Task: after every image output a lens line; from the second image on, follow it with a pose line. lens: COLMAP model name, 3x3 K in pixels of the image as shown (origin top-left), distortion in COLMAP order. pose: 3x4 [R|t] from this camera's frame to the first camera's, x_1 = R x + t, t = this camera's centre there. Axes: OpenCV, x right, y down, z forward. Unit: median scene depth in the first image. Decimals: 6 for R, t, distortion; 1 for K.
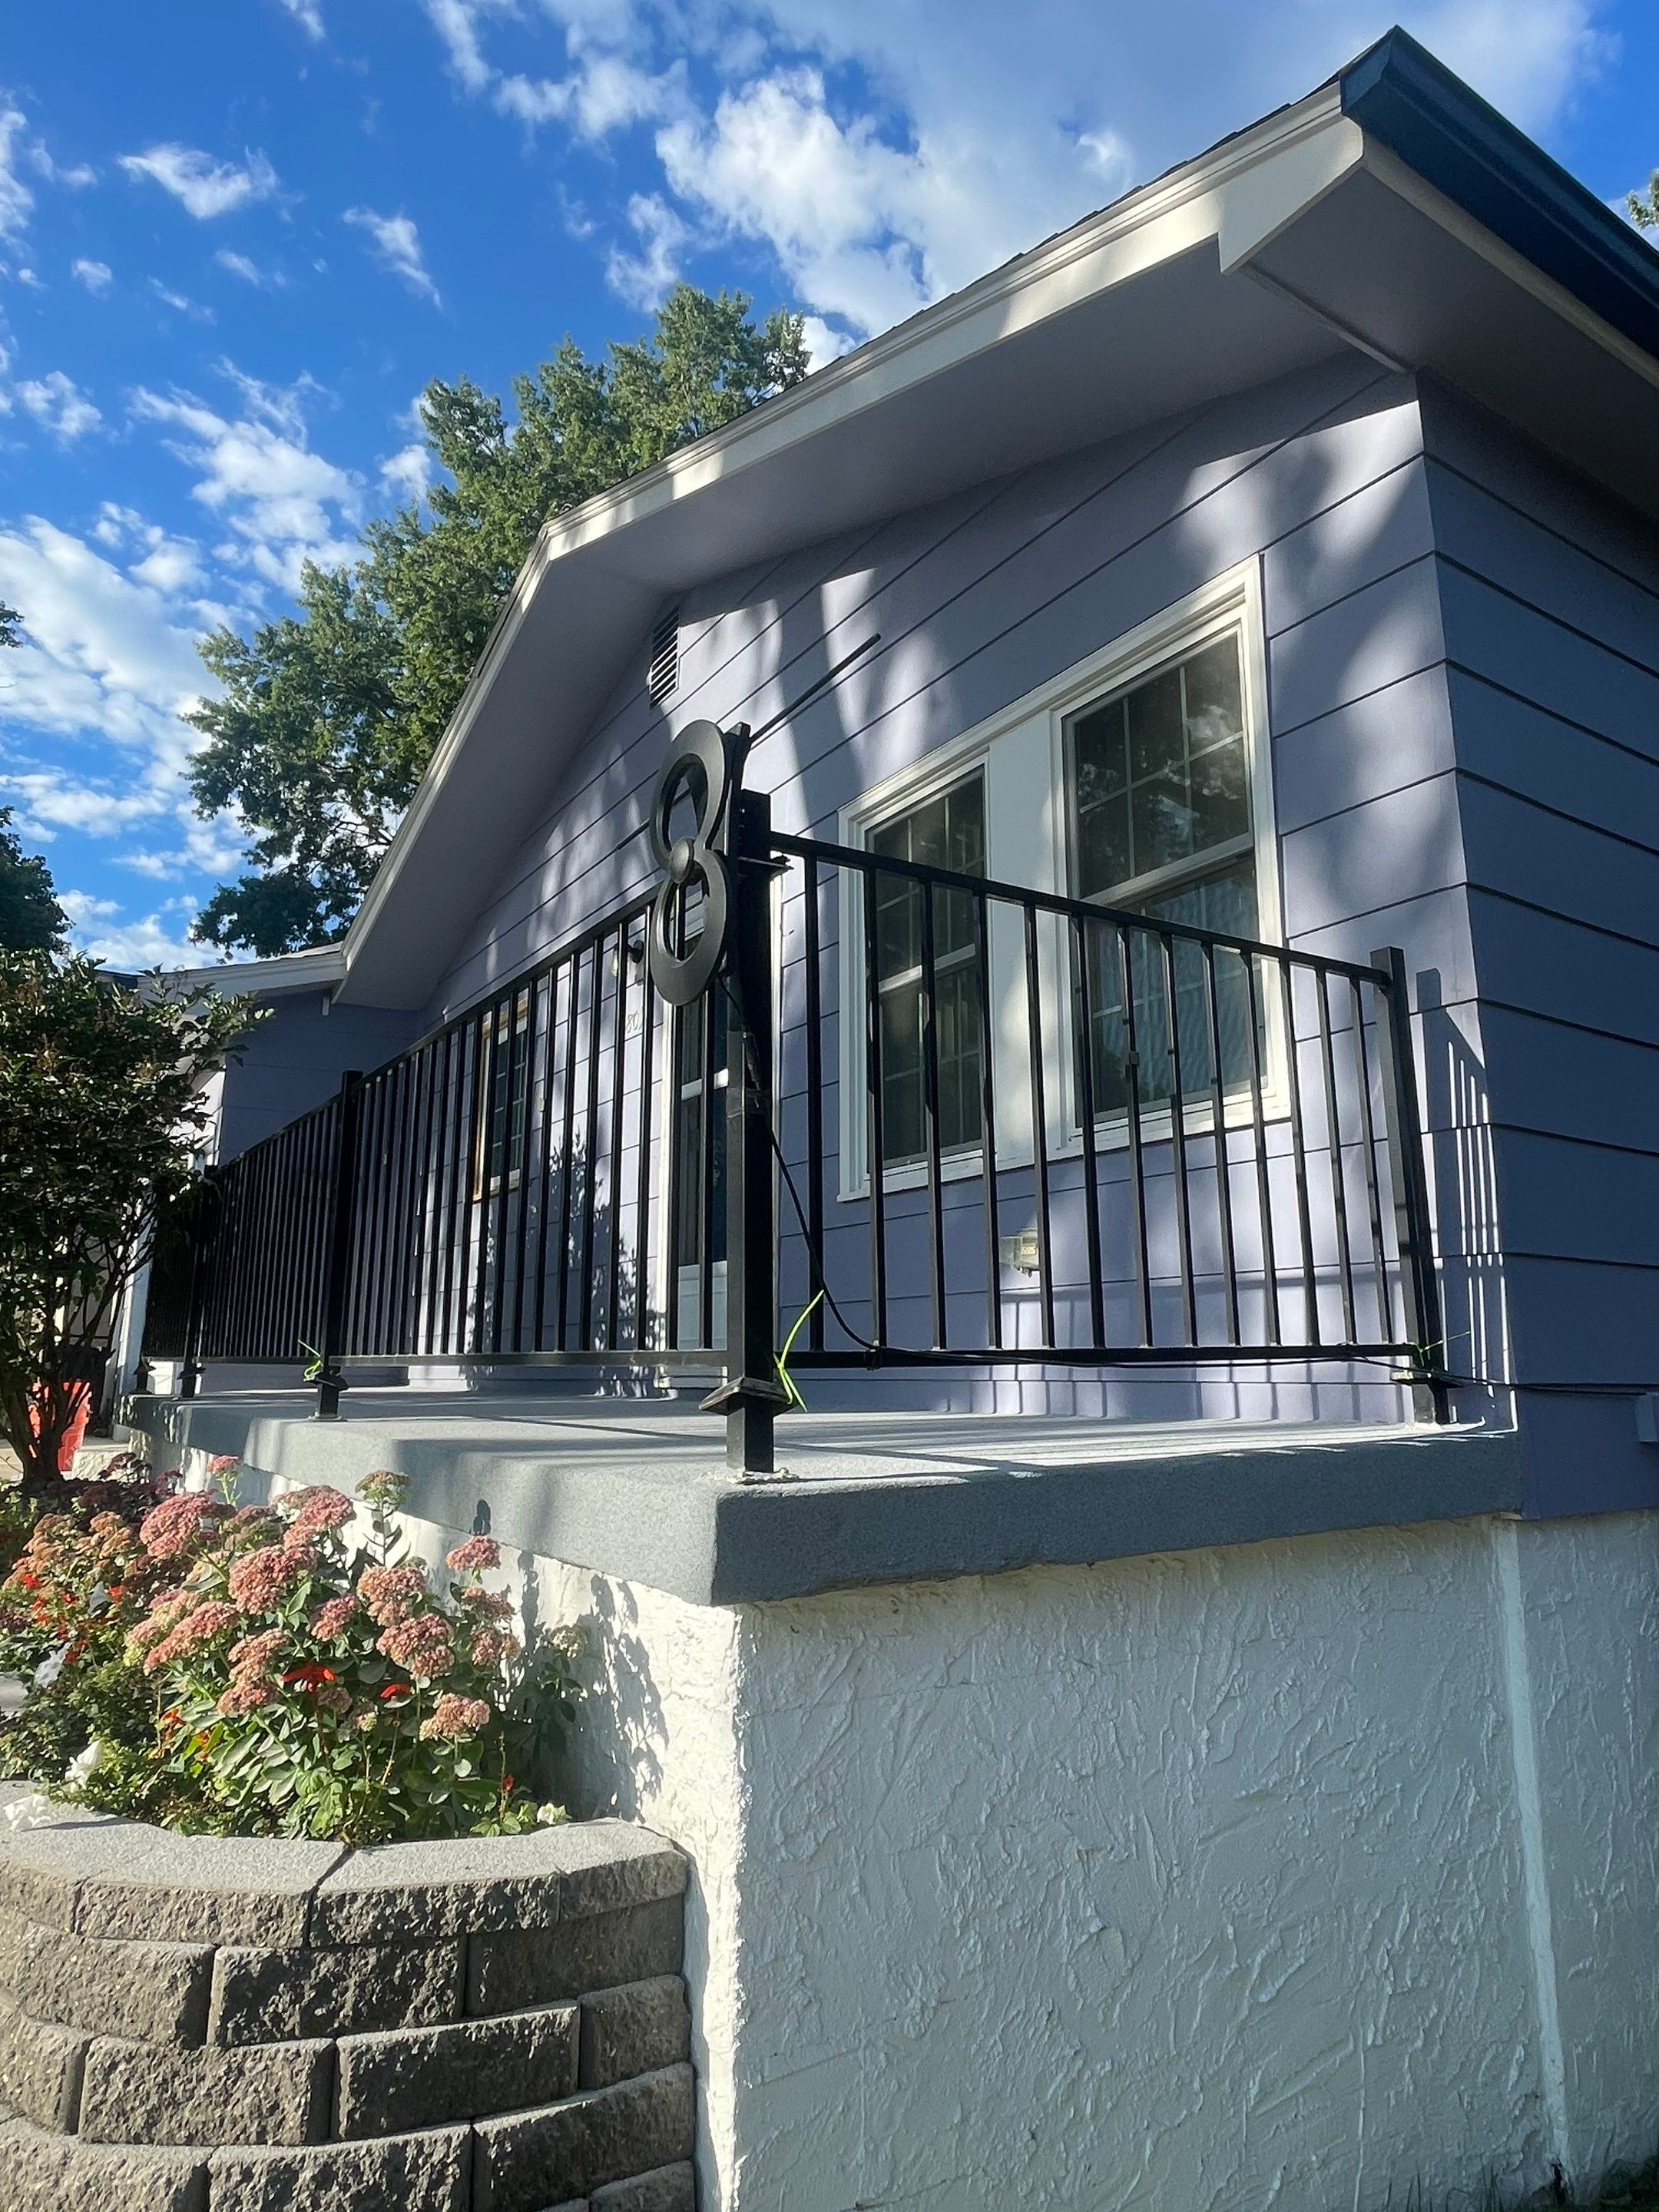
lens RADIAL K [[1372.3, 0, 824.6], [0, 1372.3, 1094.0], [0, 0, 1]] dist [0.001672, -0.011274]
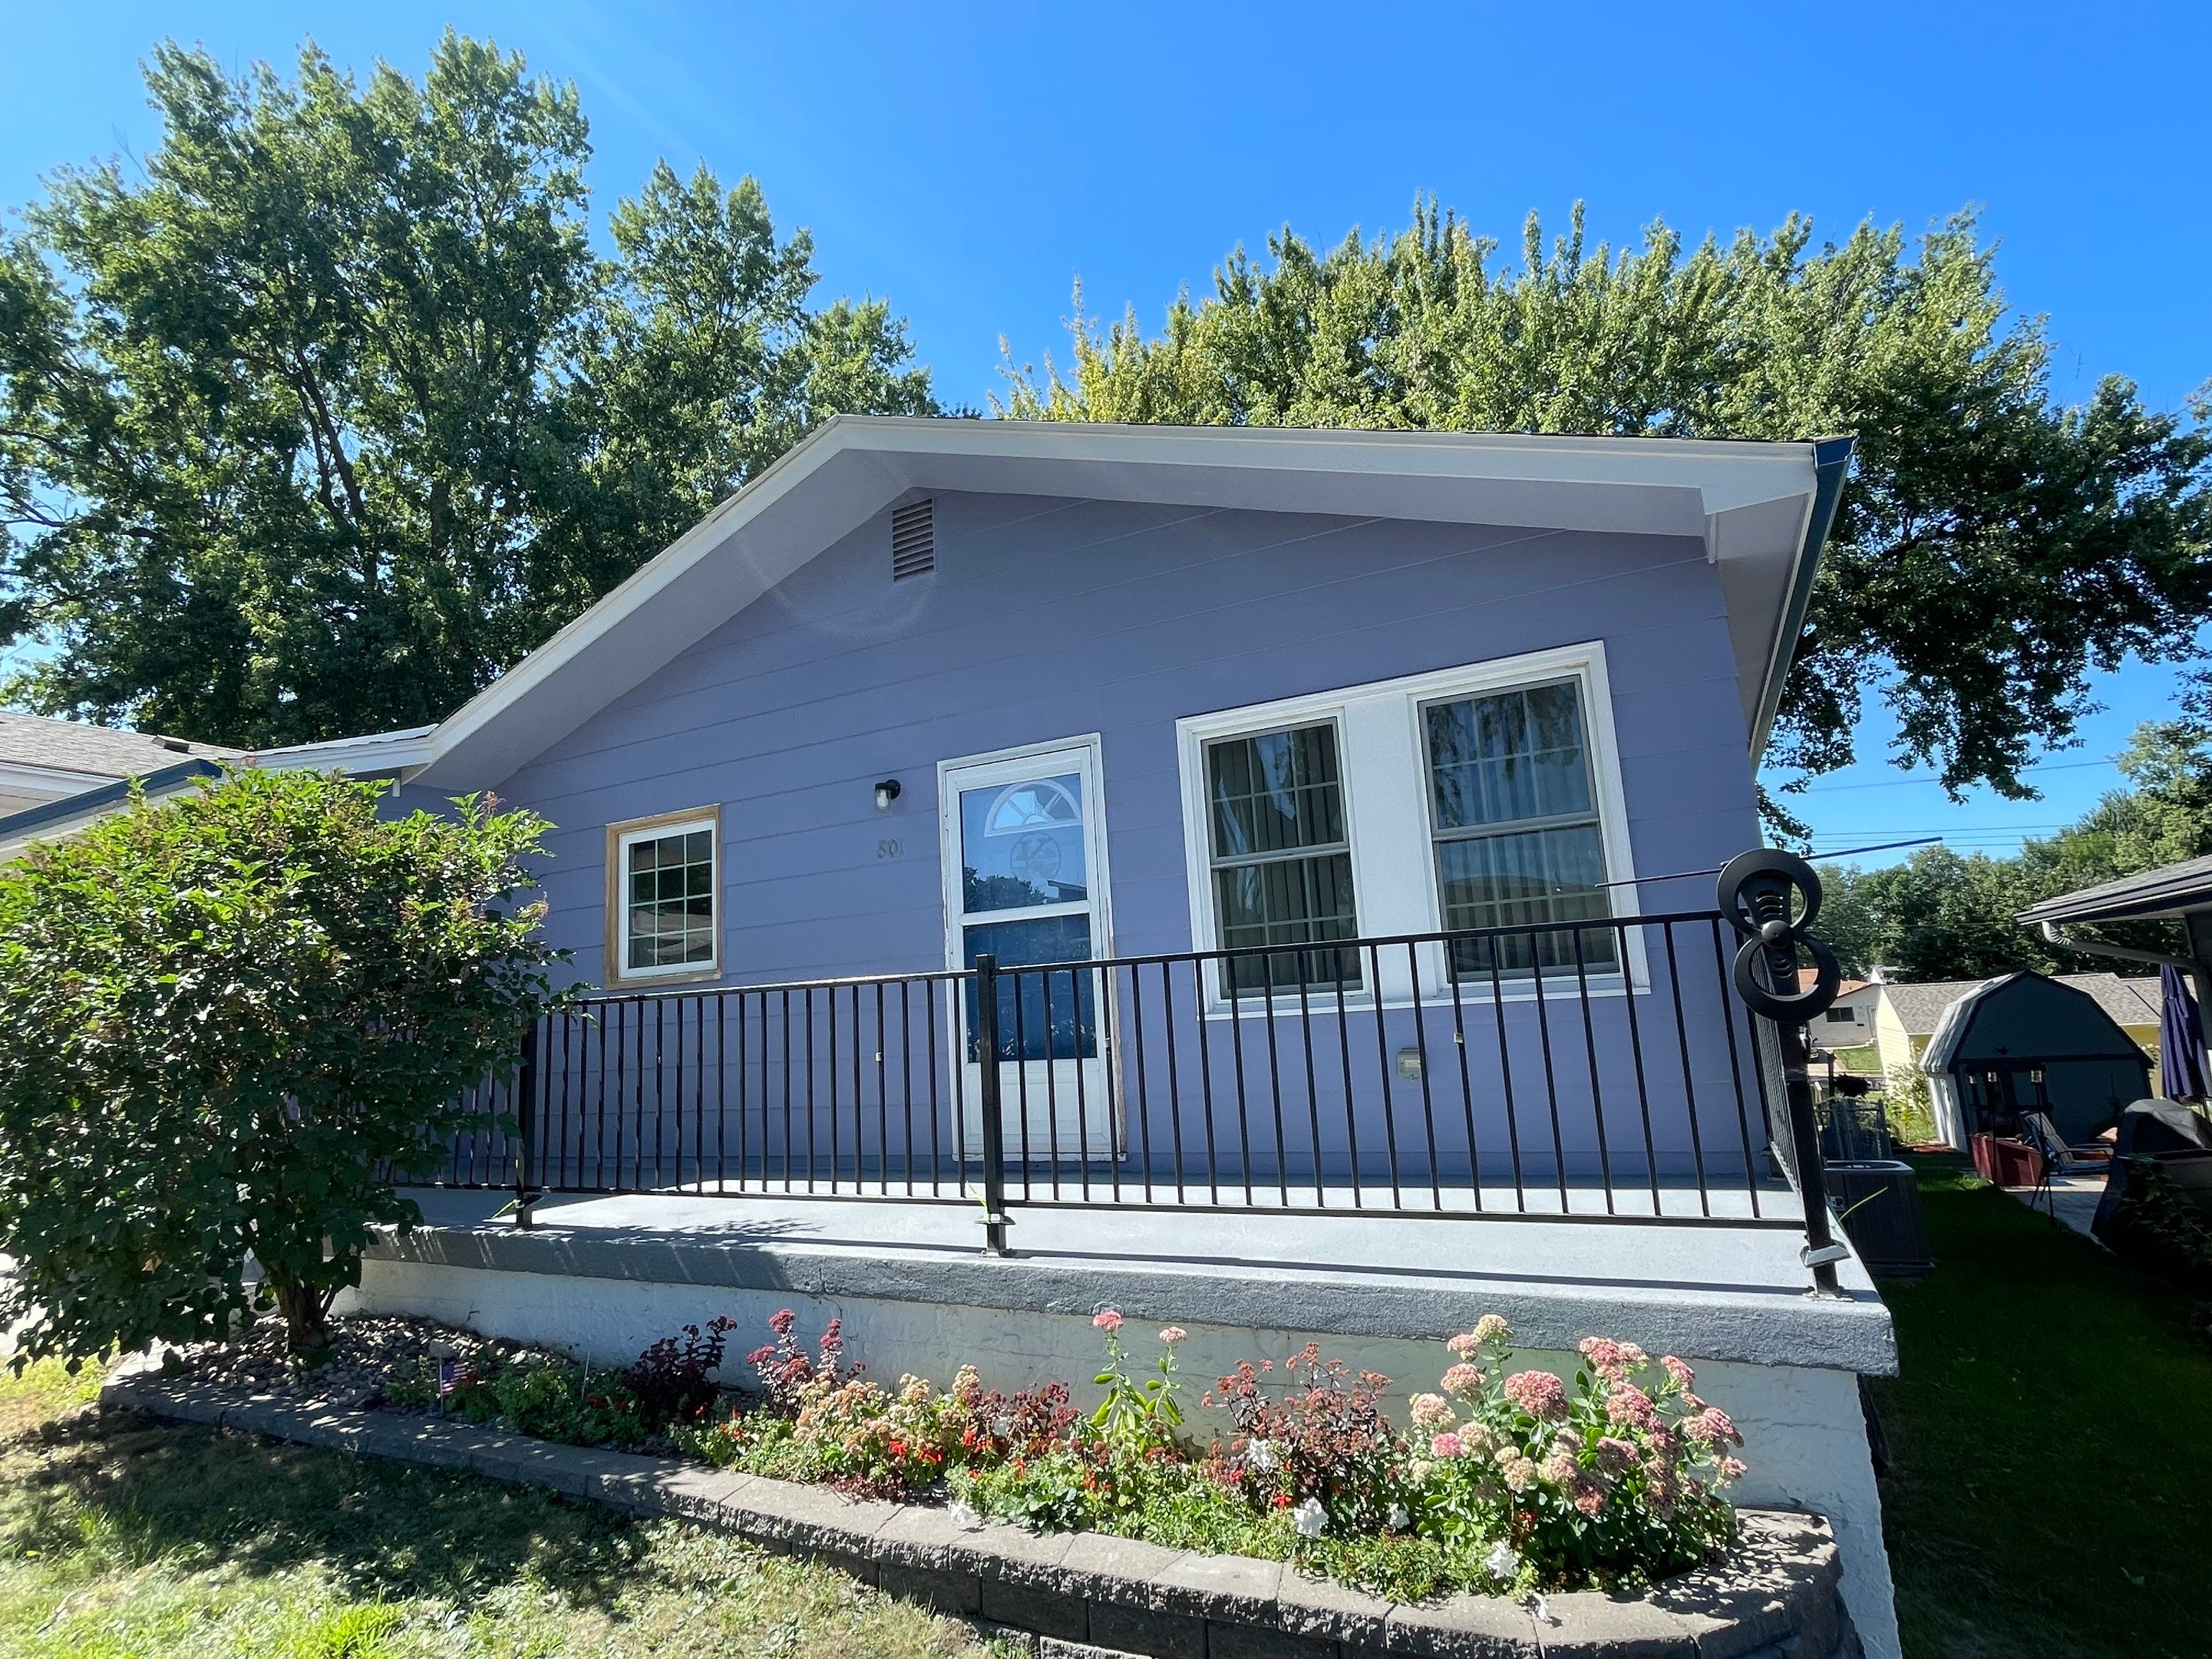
lens RADIAL K [[1143.7, 0, 1101.2], [0, 1143.7, 830.1], [0, 0, 1]] dist [-0.004491, 0.000412]
pose [[0.869840, 0.026085, 0.492643, -0.539381], [-0.036057, 0.999292, 0.010752, -0.101196], [-0.492014, -0.027116, 0.870165, 0.065336]]
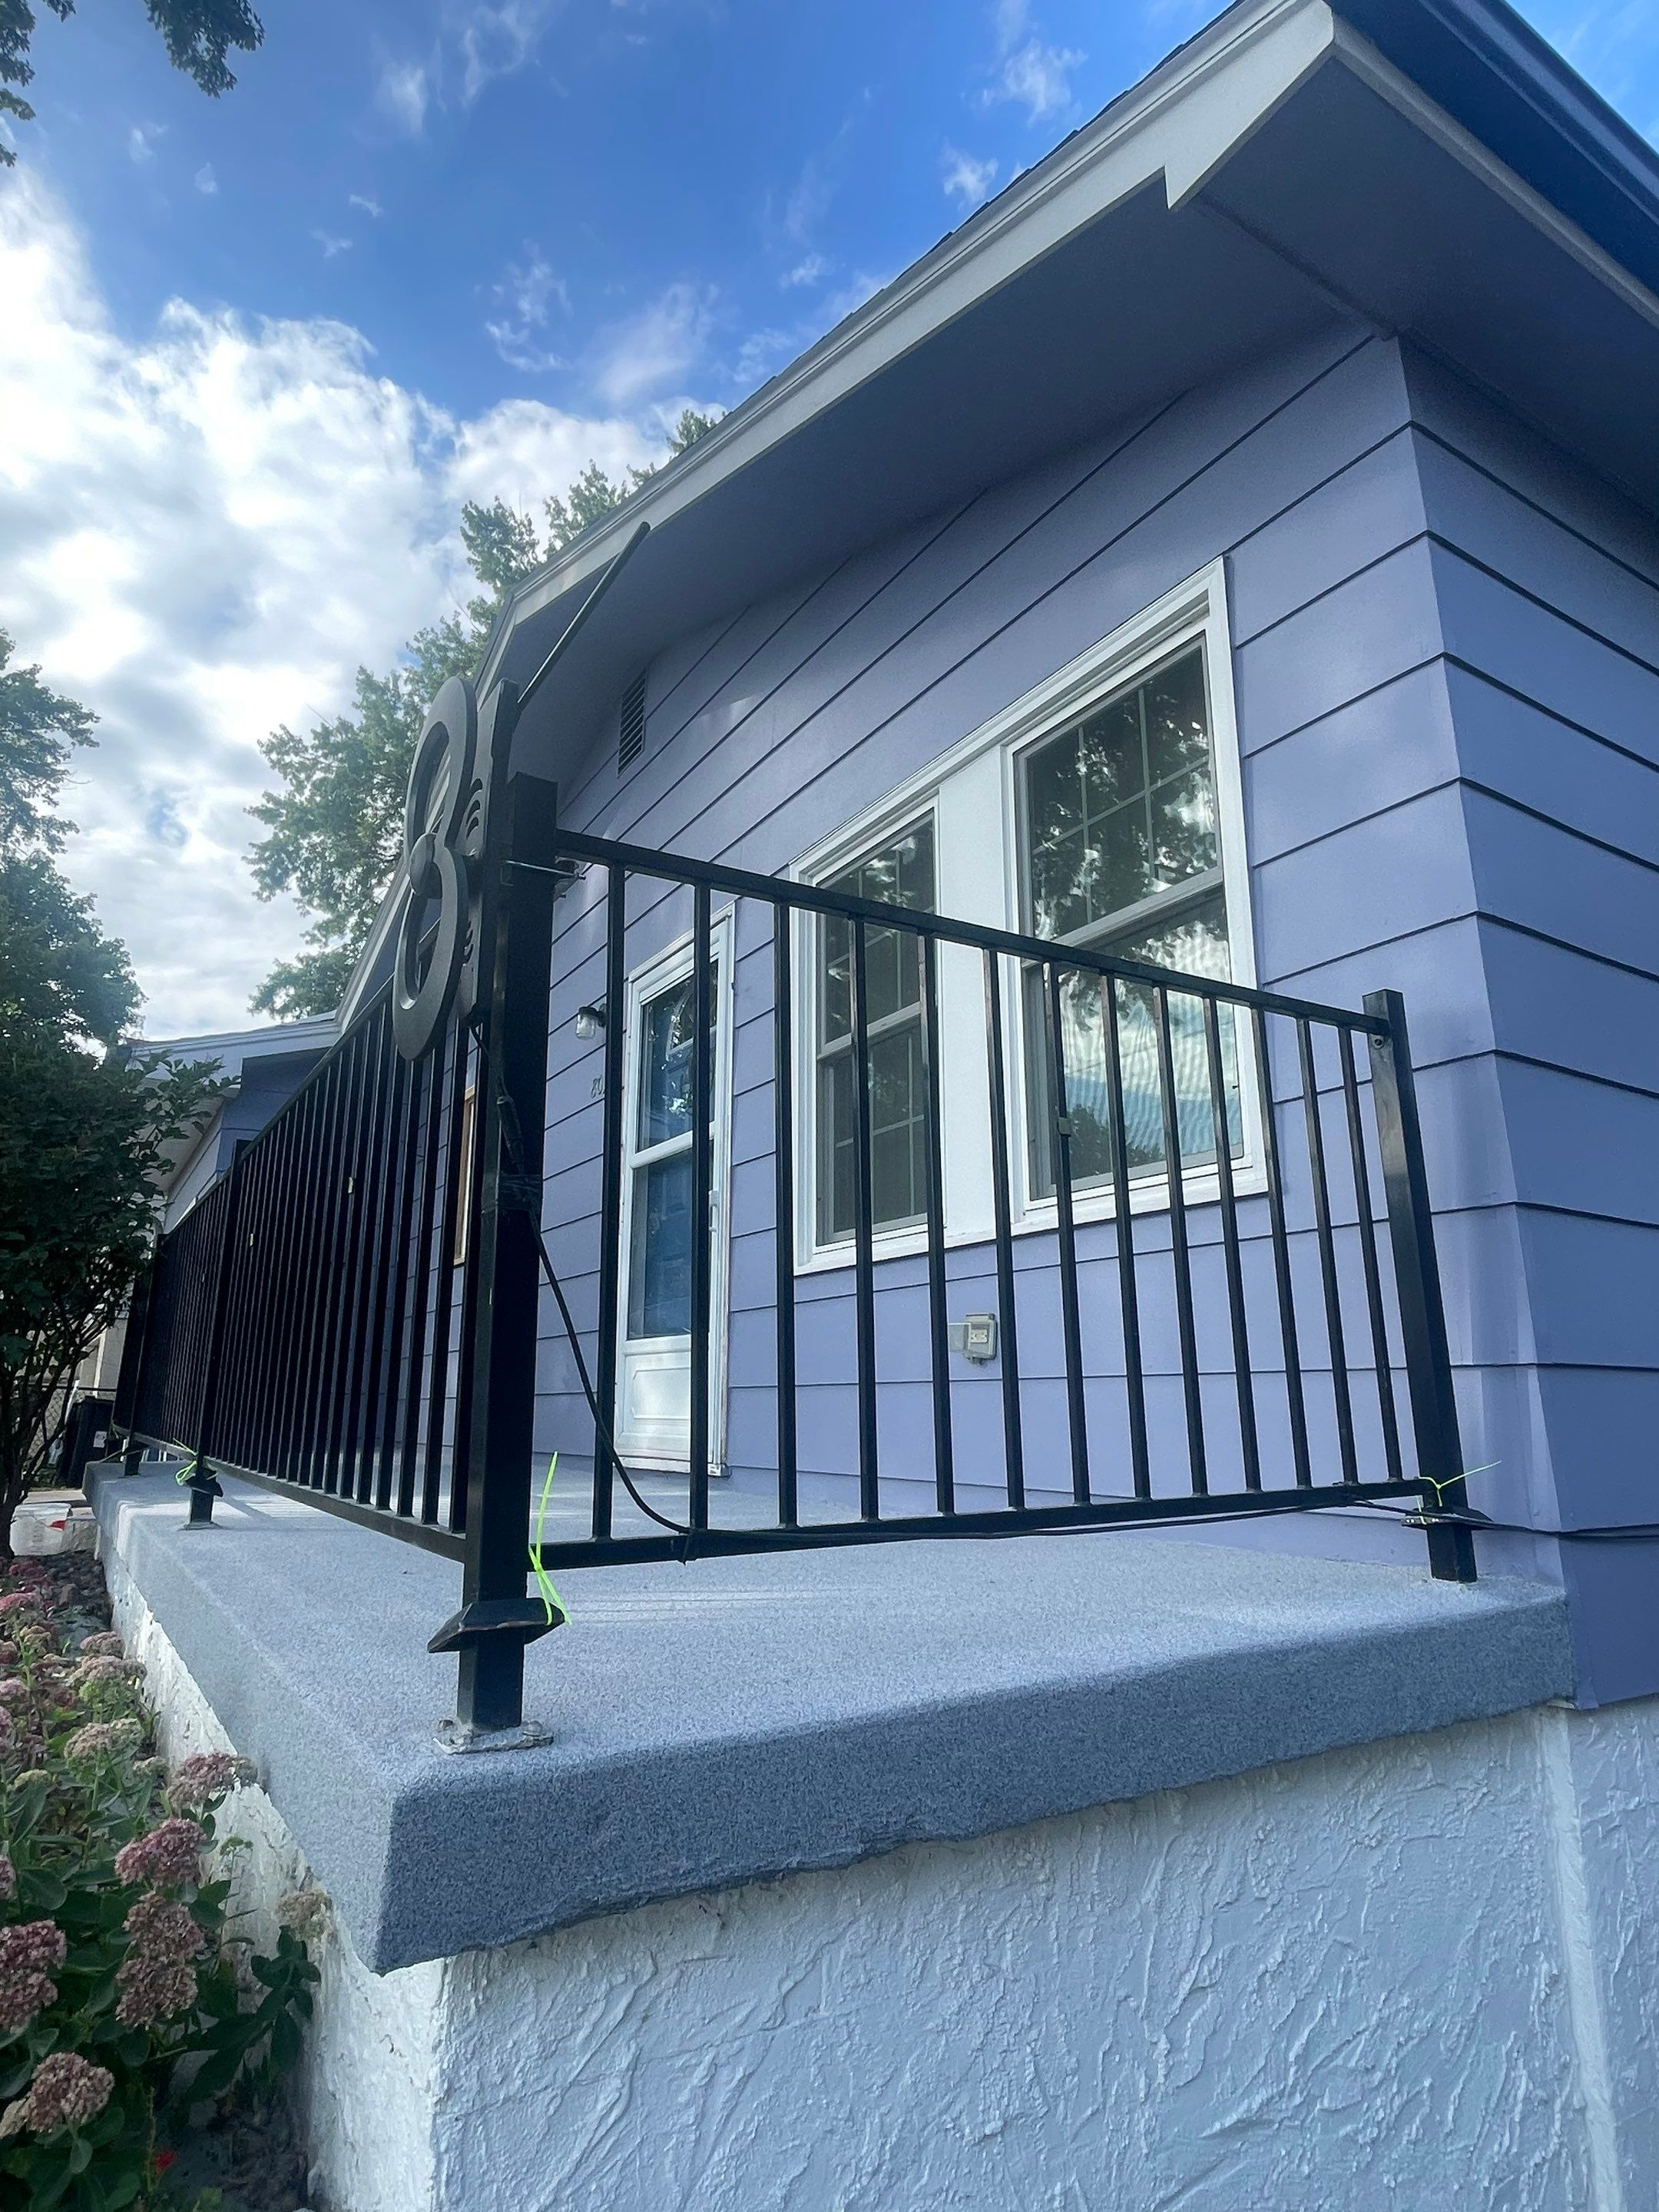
lens RADIAL K [[1265.4, 0, 807.1], [0, 1265.4, 1100.9], [0, 0, 1]] dist [-0.001043, -0.002448]
pose [[0.999534, -0.005439, -0.030037, 0.043164], [0.004206, 0.999151, -0.040972, -0.005278], [0.030234, 0.040826, 0.998709, 0.116652]]
